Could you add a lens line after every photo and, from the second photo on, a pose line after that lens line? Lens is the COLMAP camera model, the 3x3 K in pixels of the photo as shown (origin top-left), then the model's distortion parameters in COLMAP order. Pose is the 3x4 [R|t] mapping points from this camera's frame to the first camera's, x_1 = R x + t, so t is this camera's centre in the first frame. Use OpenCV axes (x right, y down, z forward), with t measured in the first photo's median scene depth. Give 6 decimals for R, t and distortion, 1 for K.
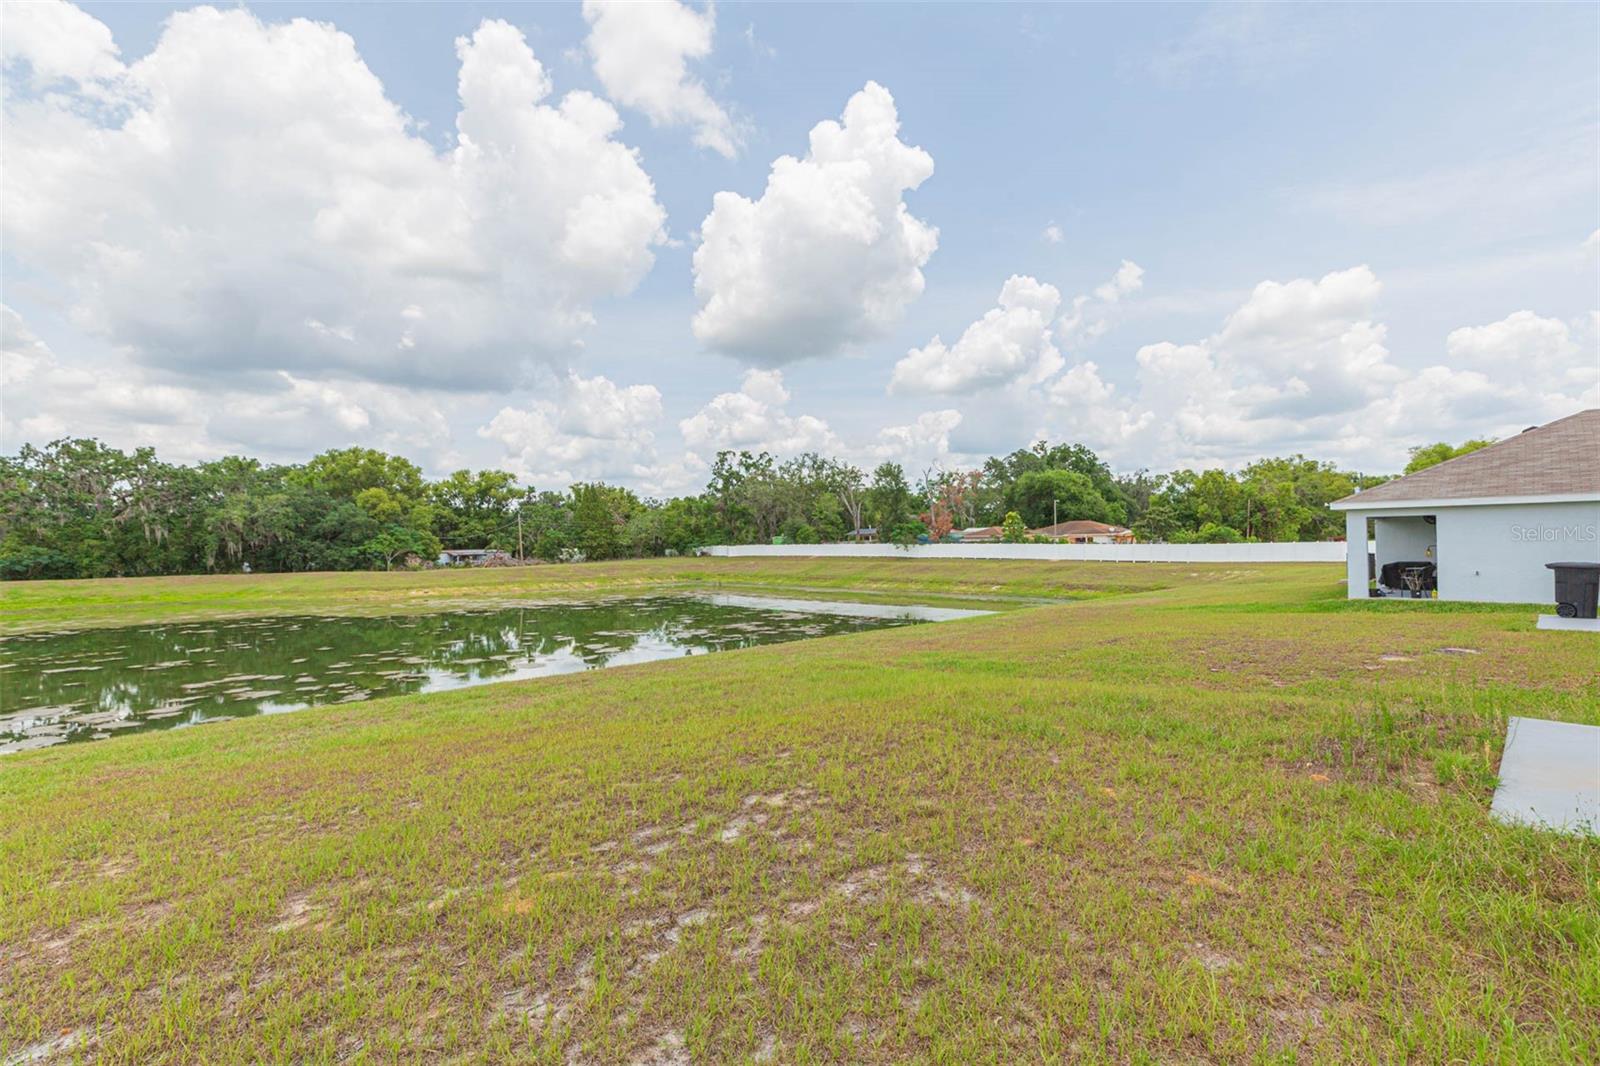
lens RADIAL K [[746.7, 0, 808.8], [0, 746.7, 513.4], [0, 0, 1]] dist [0.005477, 0.000250]
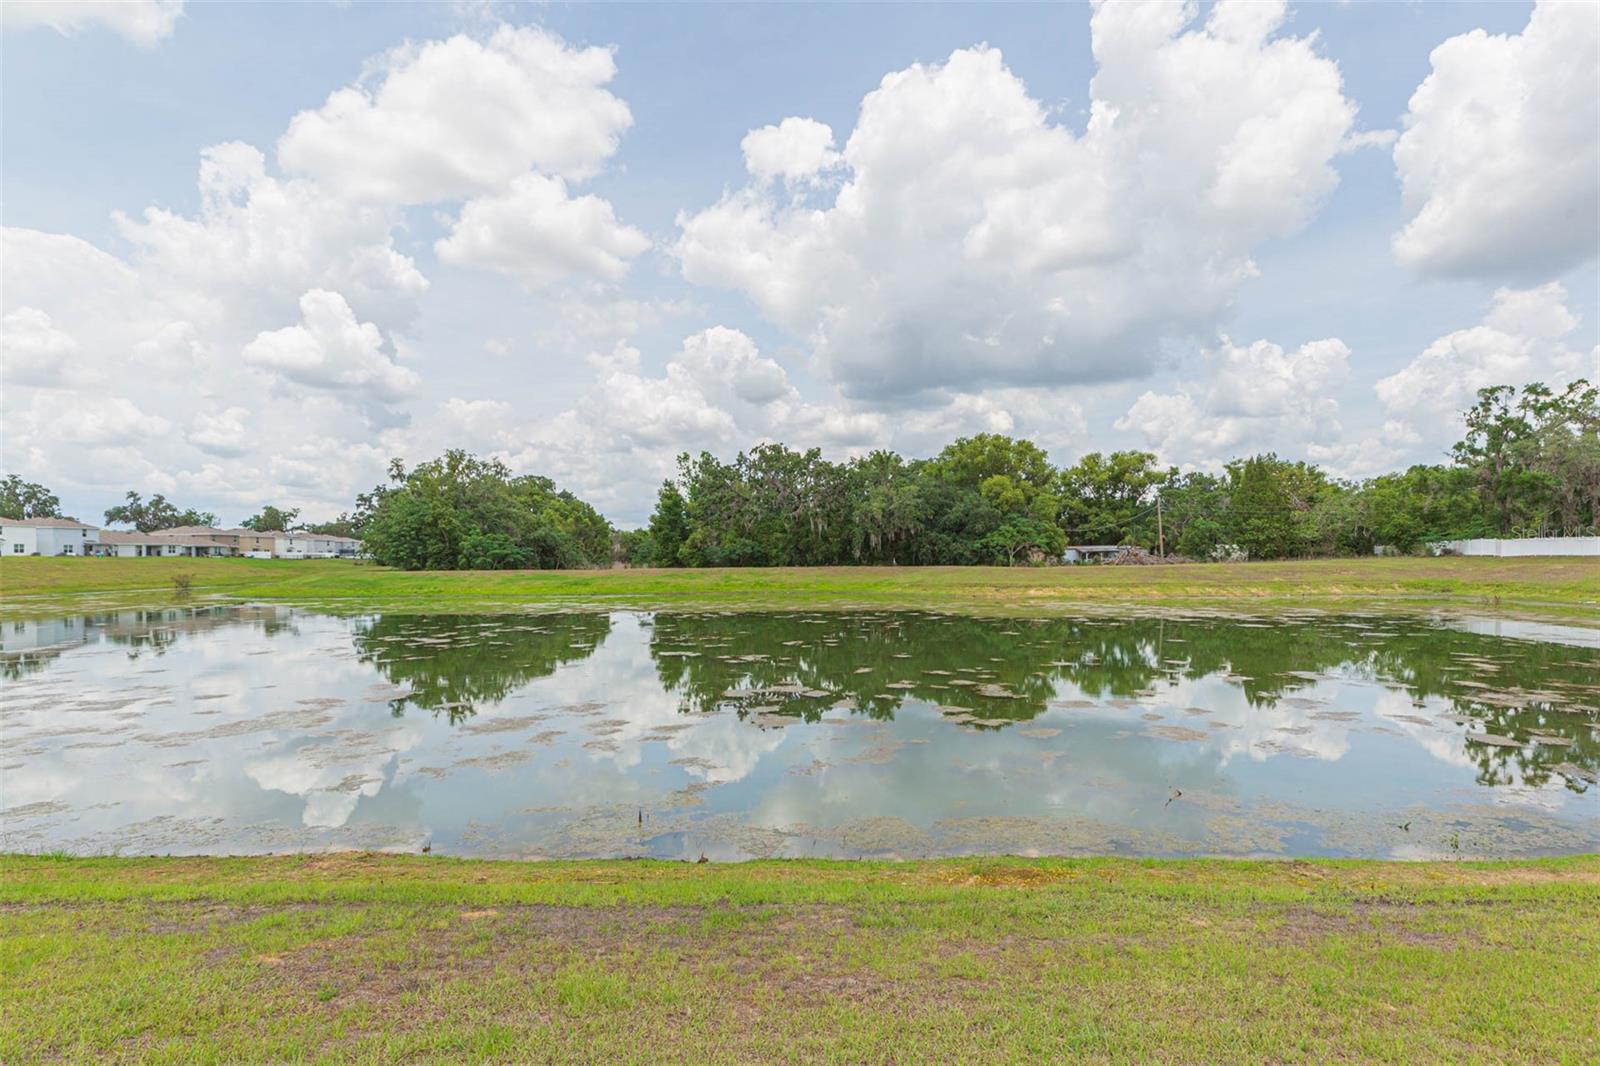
lens RADIAL K [[781.7, 0, 841.7], [0, 781.7, 572.7], [0, 0, 1]] dist [-0.003282, -0.000549]
pose [[0.727128, 0.025516, -0.686027, -0.058873], [0.022946, 0.997847, 0.061435, 0.018403], [0.686118, -0.060412, 0.724978, 0.155918]]
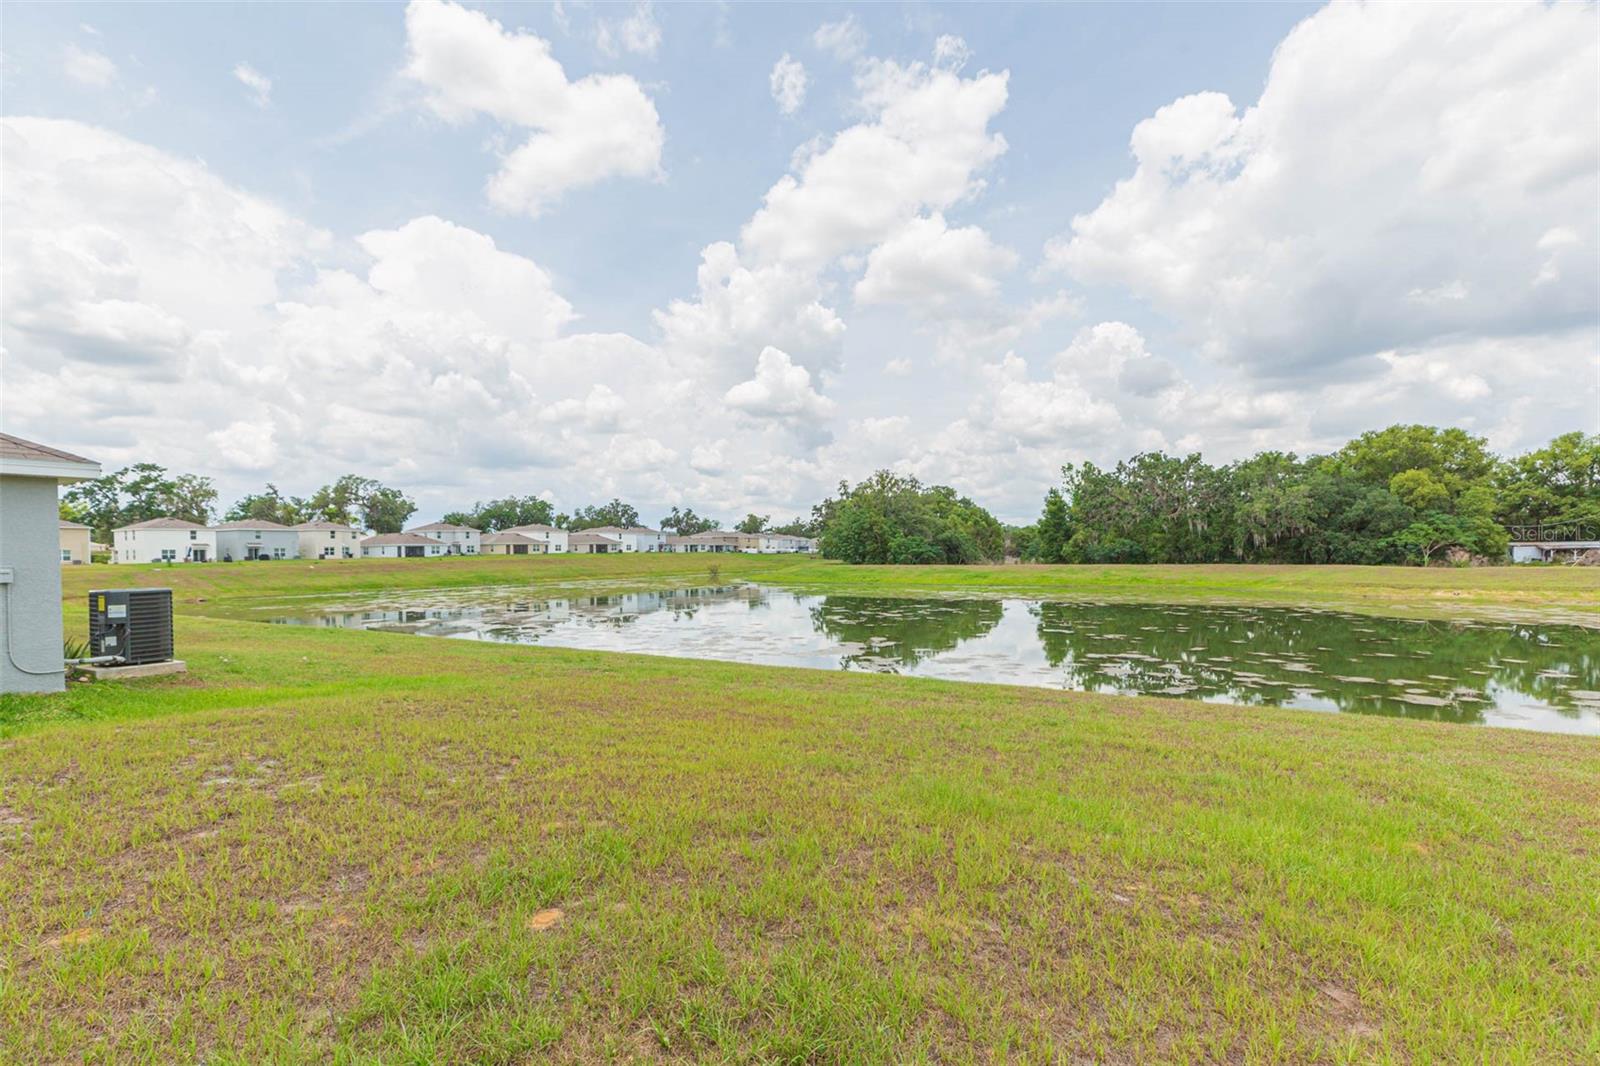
lens RADIAL K [[738.5, 0, 781.4], [0, 738.5, 550.5], [0, 0, 1]] dist [-0.000690, 0.000280]
pose [[0.239751, 0.012795, -0.970750, 0.061882], [0.046589, 0.998610, 0.024669, 0.003488], [0.969716, -0.051140, 0.238821, 0.076026]]
